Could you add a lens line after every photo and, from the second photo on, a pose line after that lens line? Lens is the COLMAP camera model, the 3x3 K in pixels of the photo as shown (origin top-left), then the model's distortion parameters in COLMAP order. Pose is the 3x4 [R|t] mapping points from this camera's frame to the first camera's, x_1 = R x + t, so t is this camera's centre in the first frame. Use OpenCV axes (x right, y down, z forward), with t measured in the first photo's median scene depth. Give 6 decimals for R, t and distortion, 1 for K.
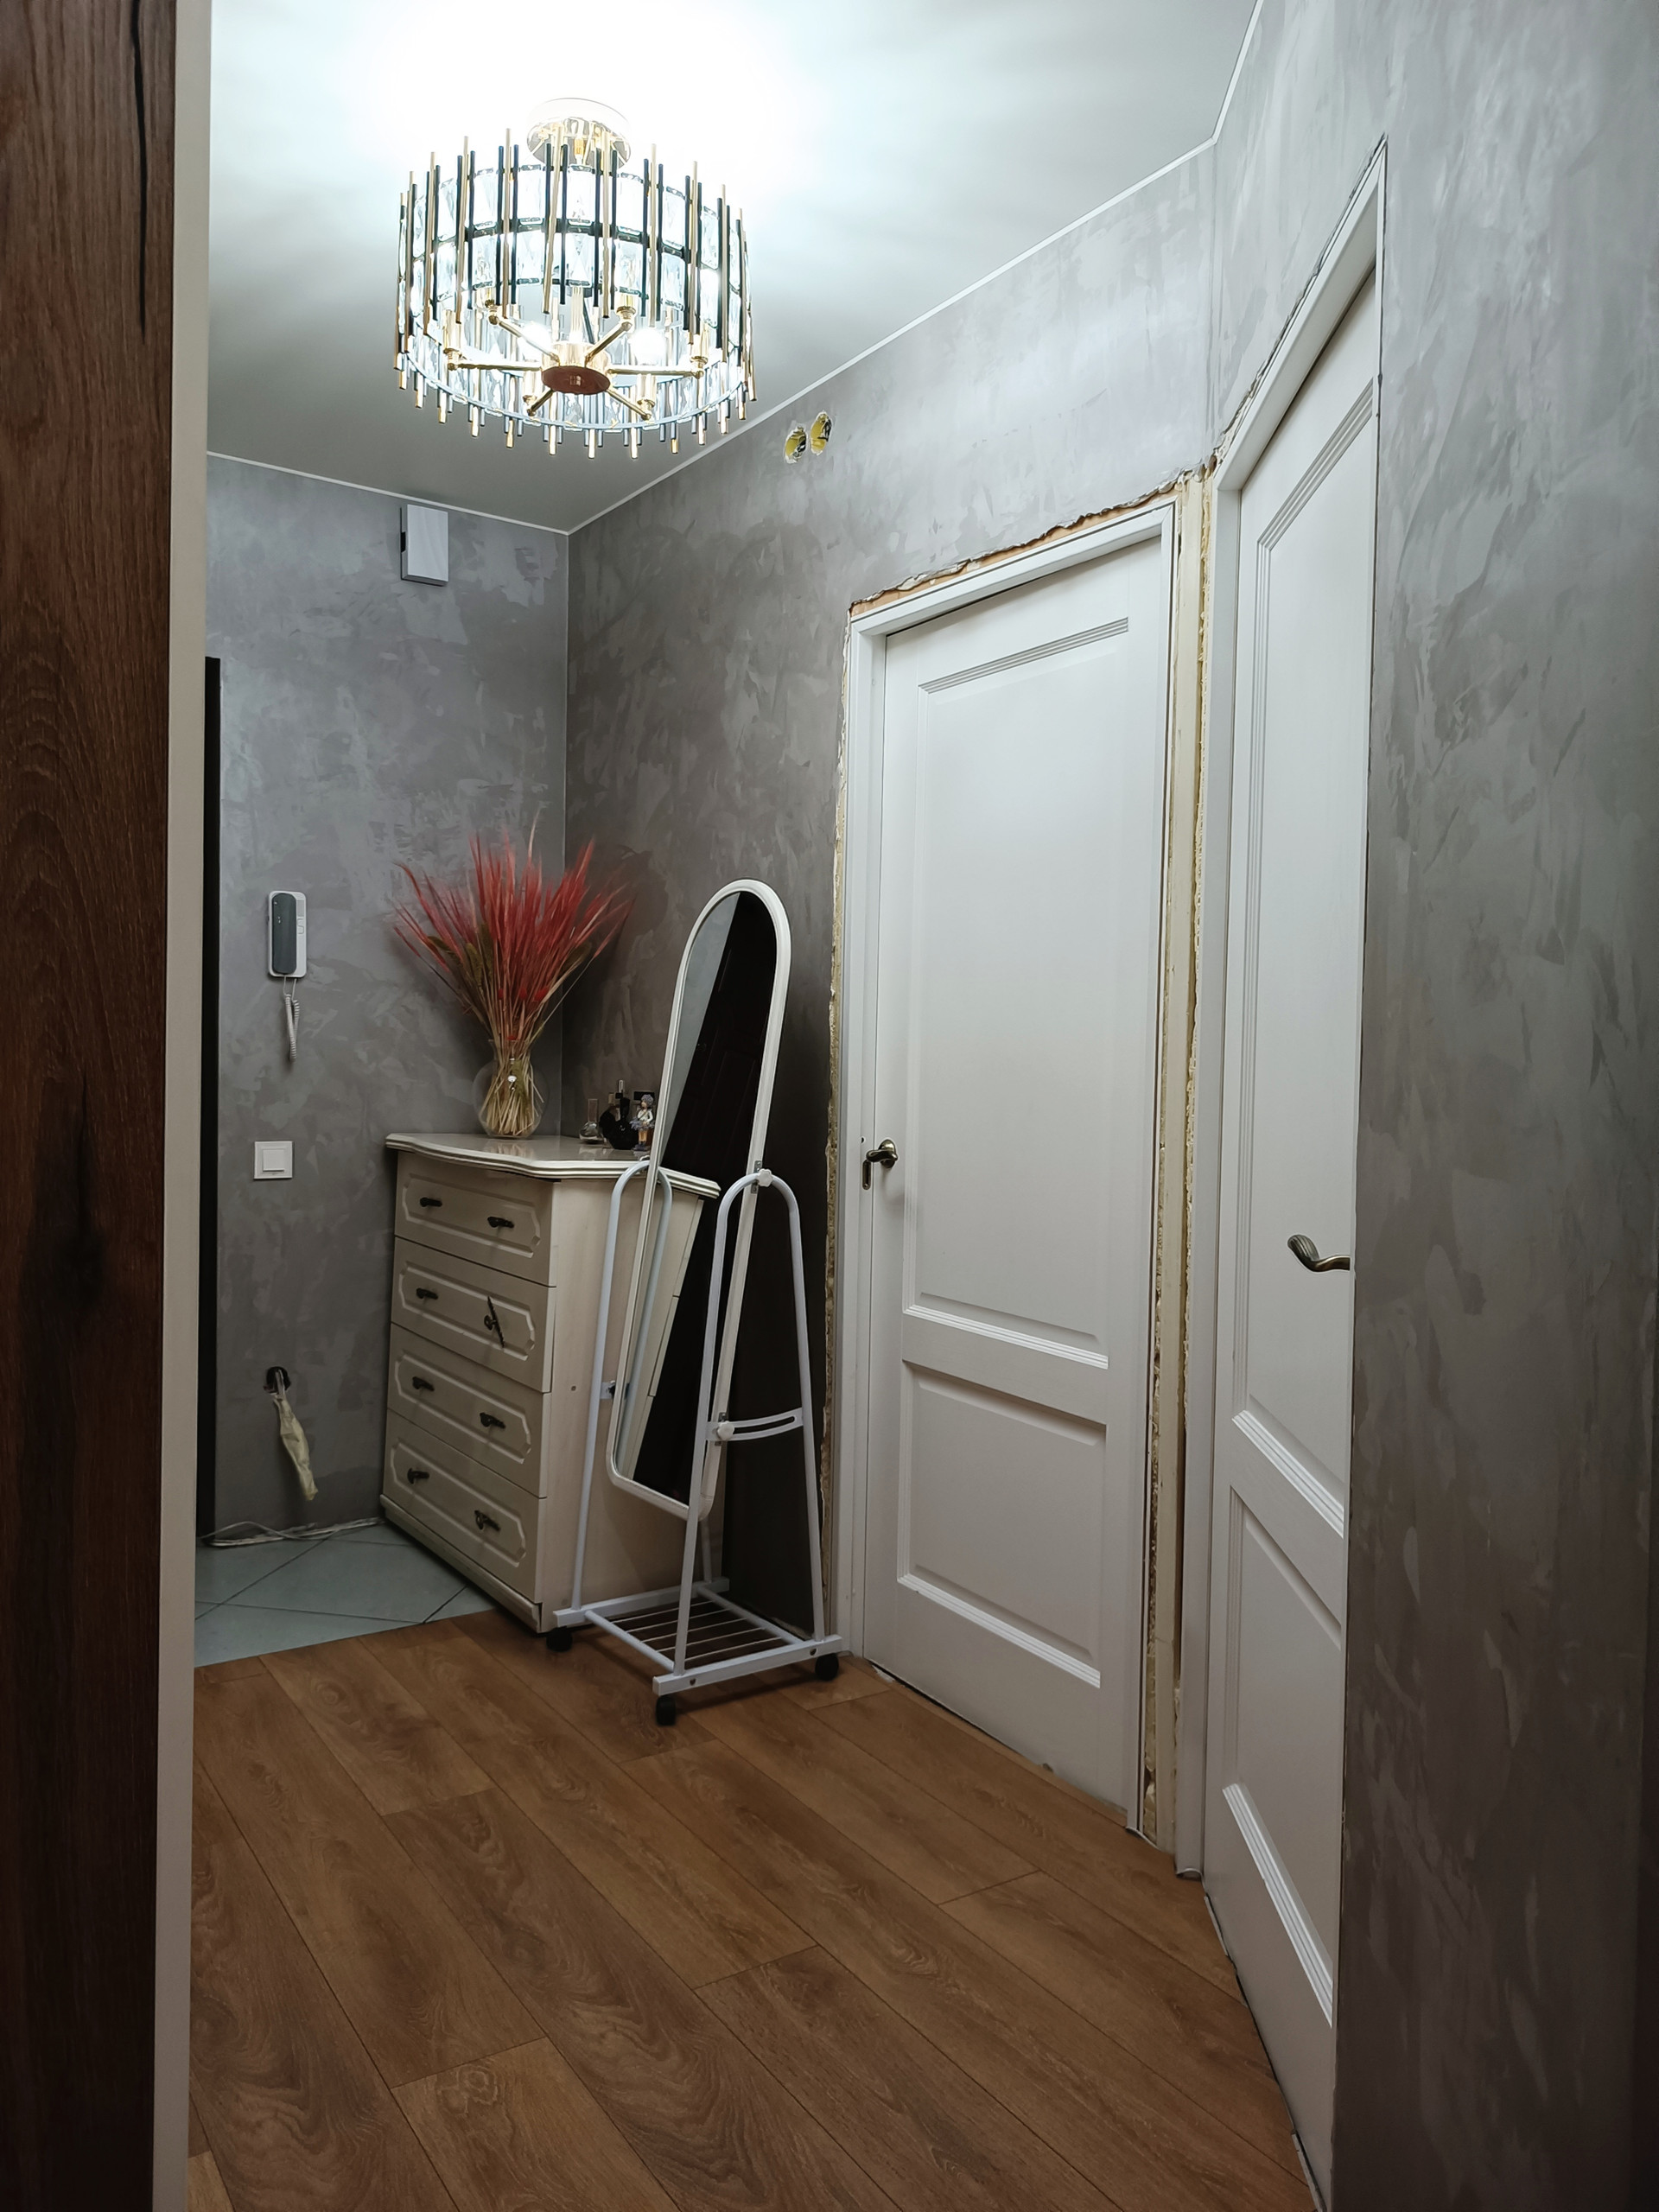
lens RADIAL K [[1584.3, 0, 833.4], [0, 1584.3, 1099.4], [0, 0, 1]] dist [0.019272, -0.028026]
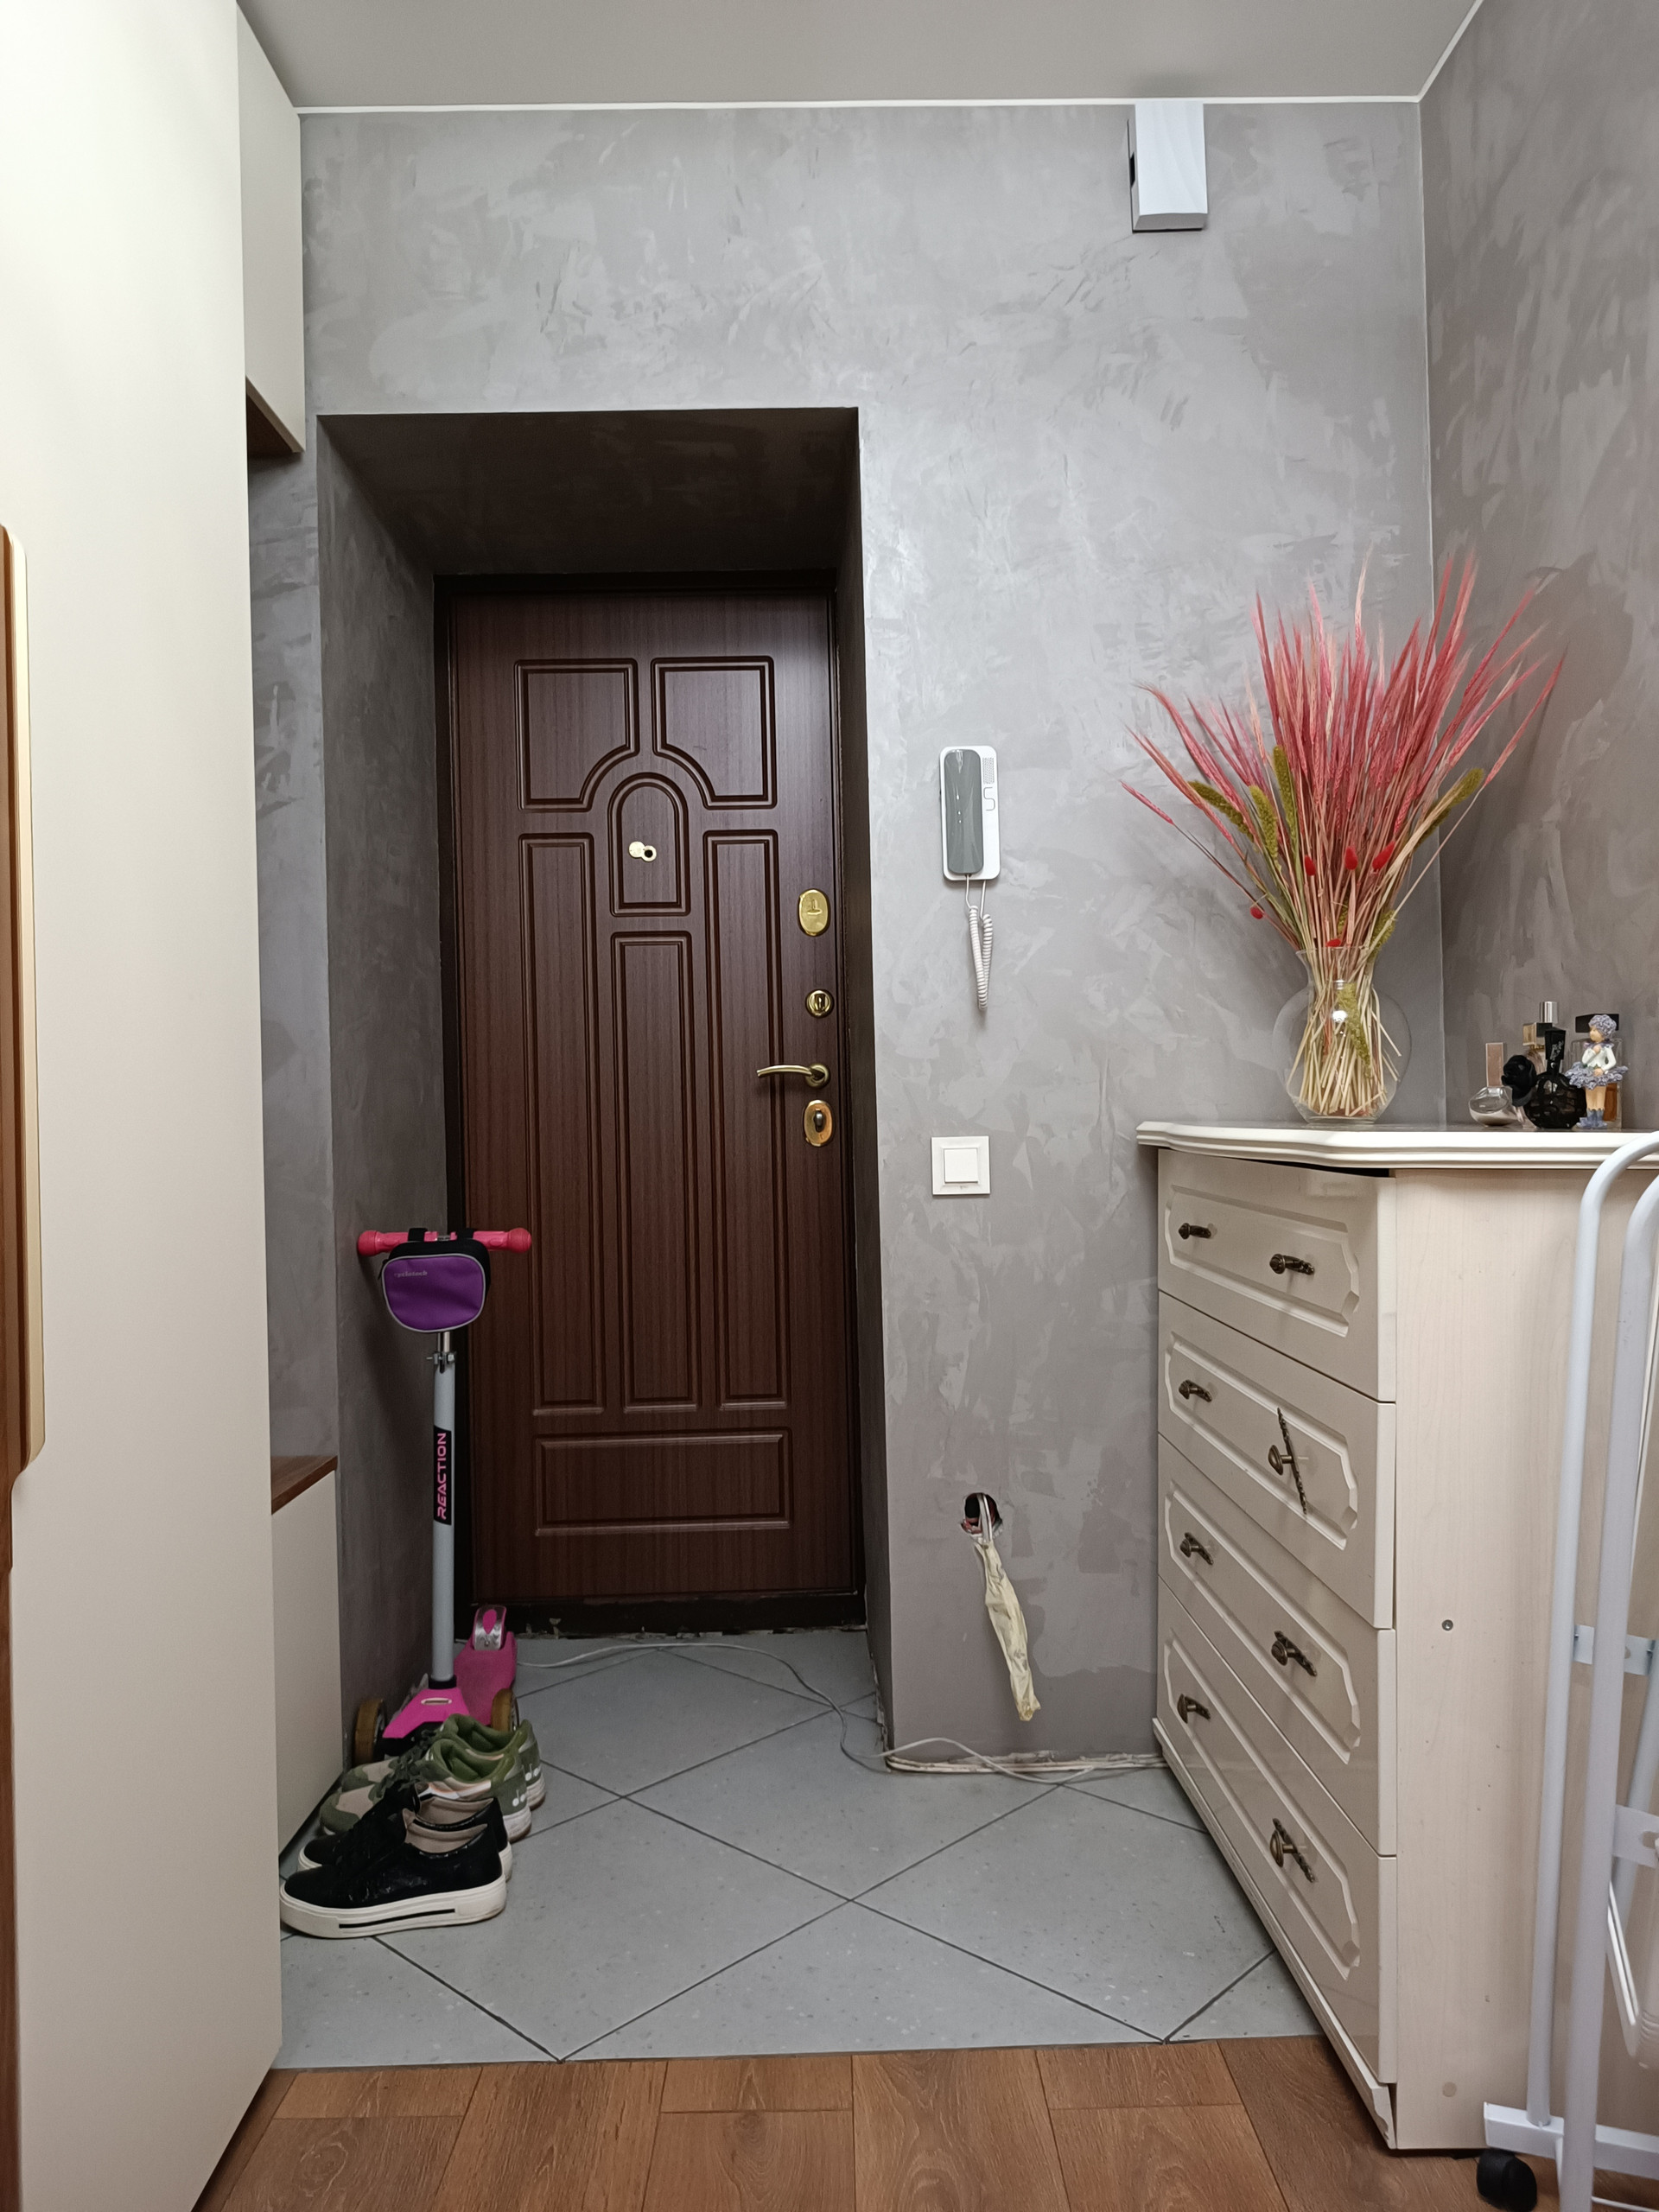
lens RADIAL K [[1549.3, 0, 833.7], [0, 1549.3, 1104.6], [0, 0, 1]] dist [0.019205, -0.011820]
pose [[0.824759, -0.046718, -0.563551, -0.041125], [0.023813, 0.998567, -0.047929, 0.041203], [0.564983, 0.026110, 0.824689, 0.444860]]
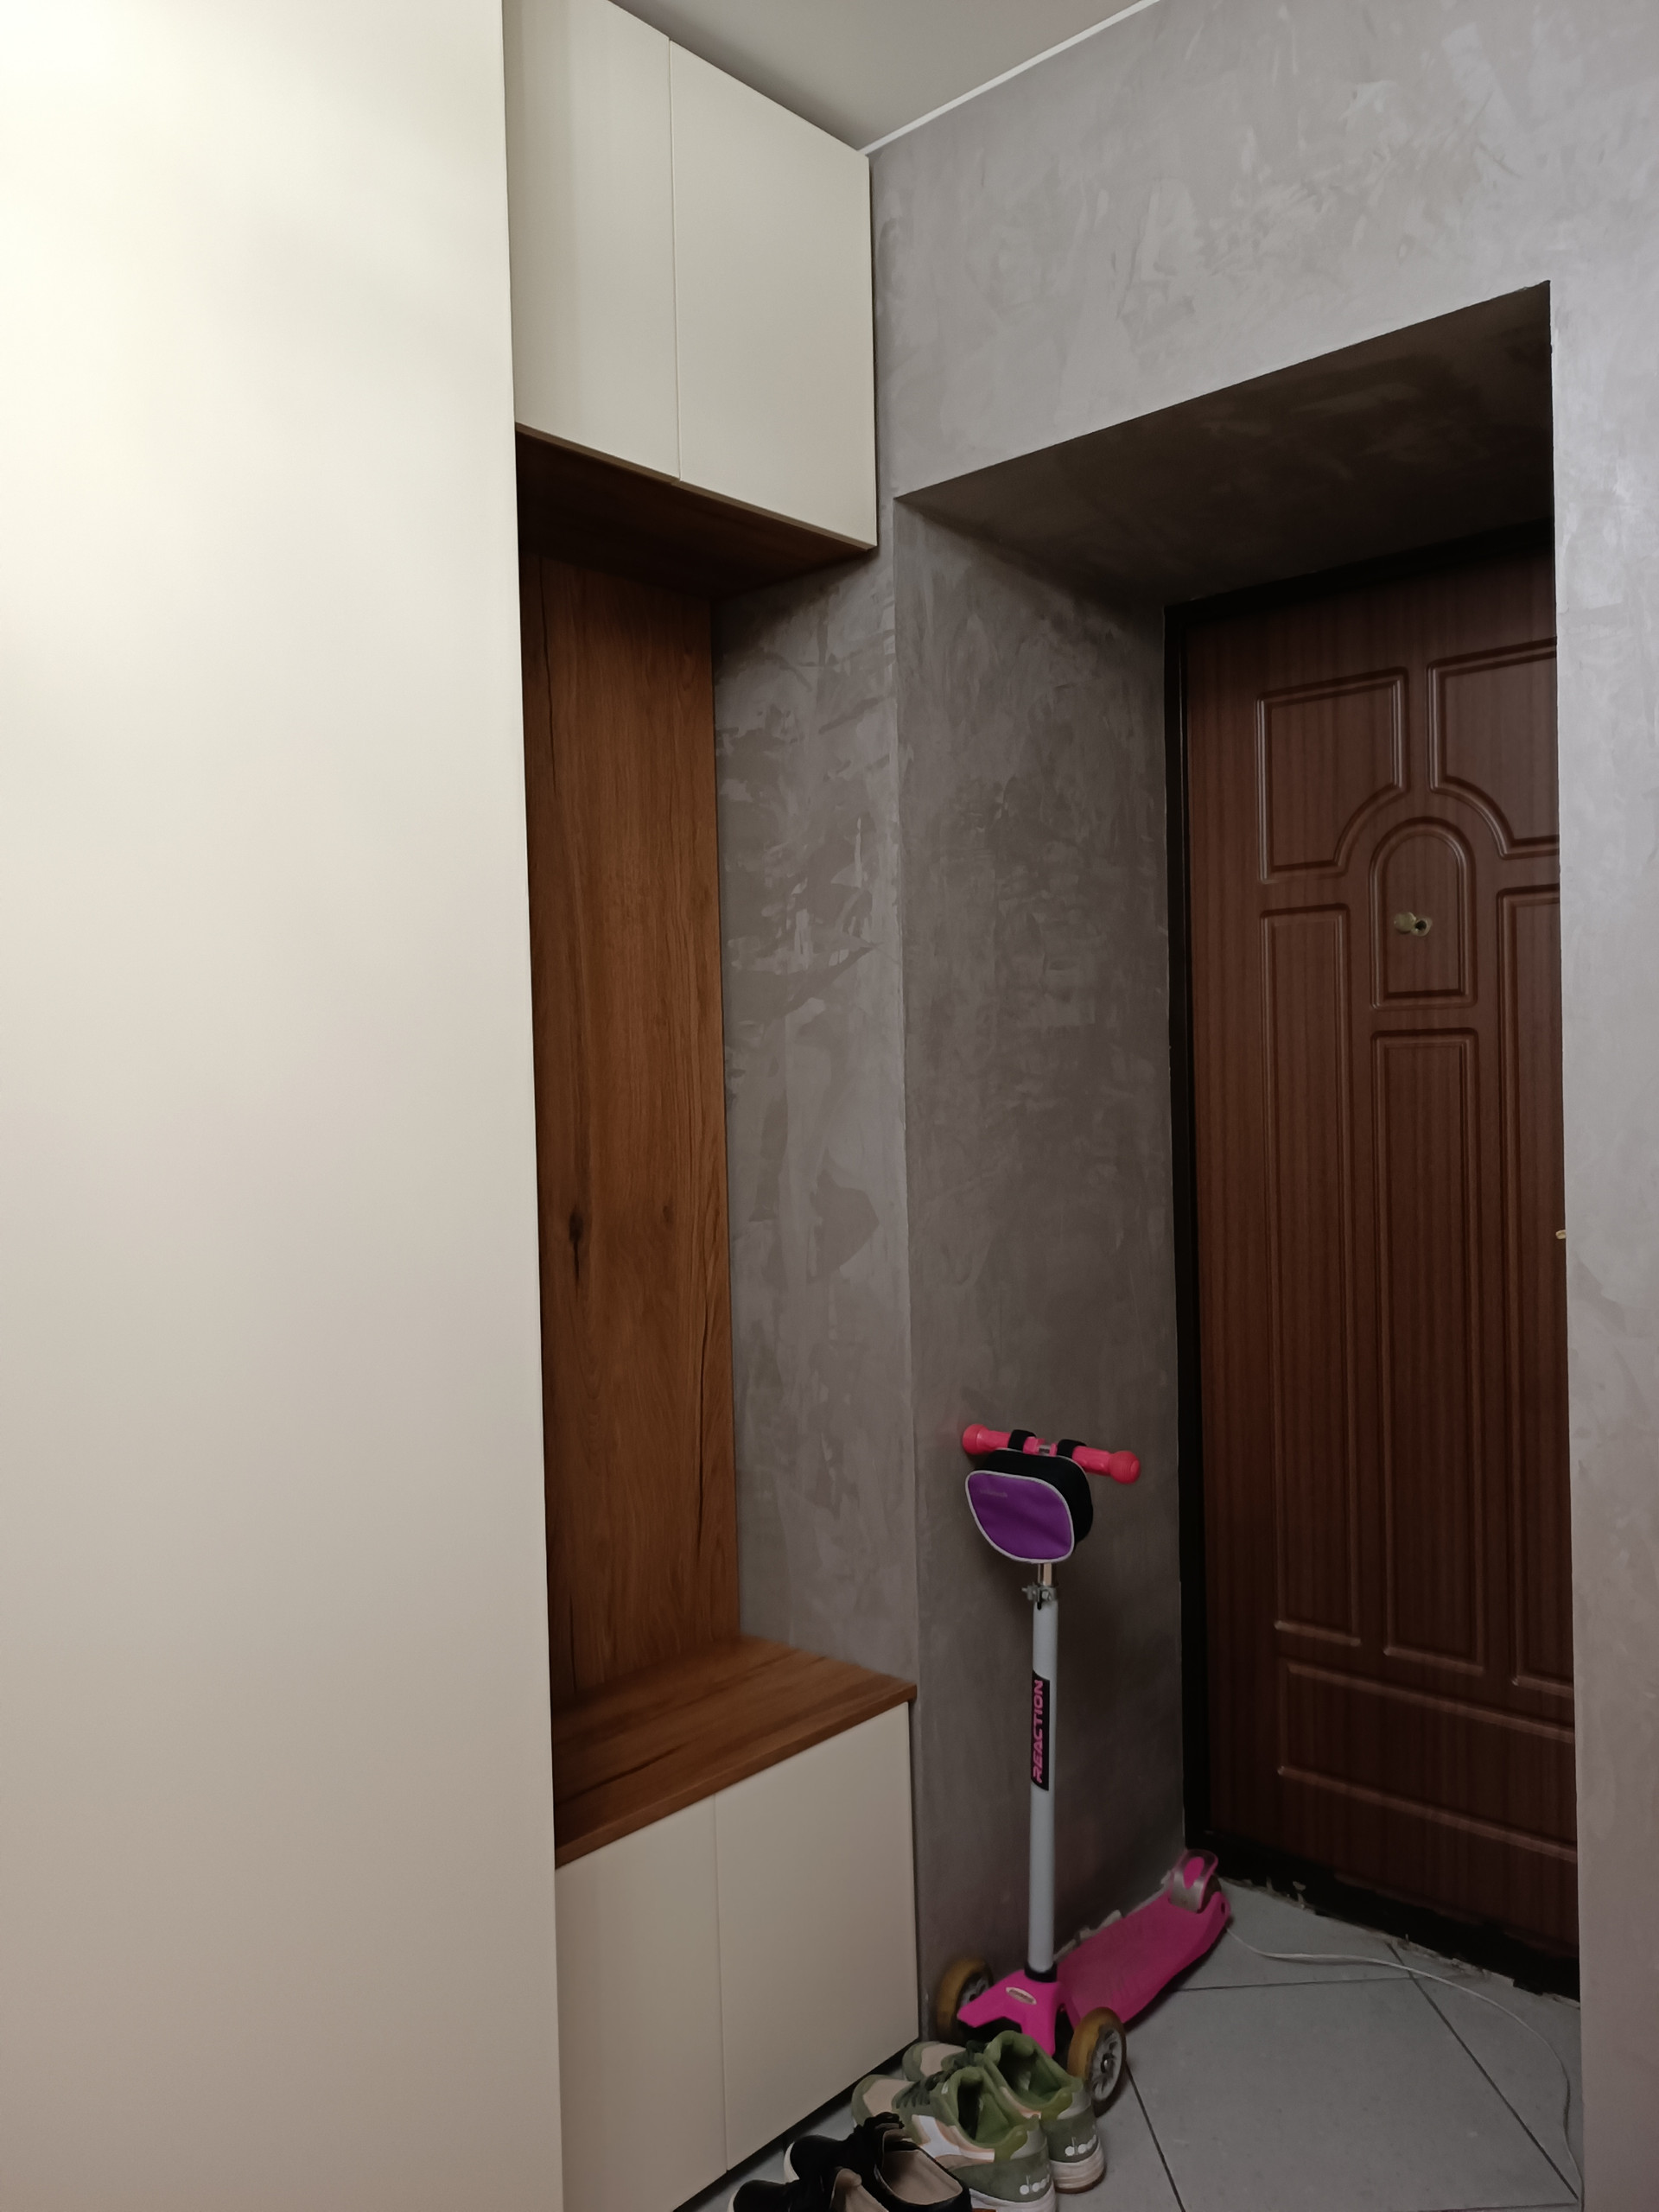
lens RADIAL K [[1584.3, 0, 829.6], [0, 1584.3, 1103.9], [0, 0, 1]] dist [0.019272, -0.028026]
pose [[0.218687, -0.006027, -0.975777, -0.018628], [-0.007671, 0.999939, -0.007895, -0.052234], [0.975765, 0.009212, 0.218627, 0.688437]]
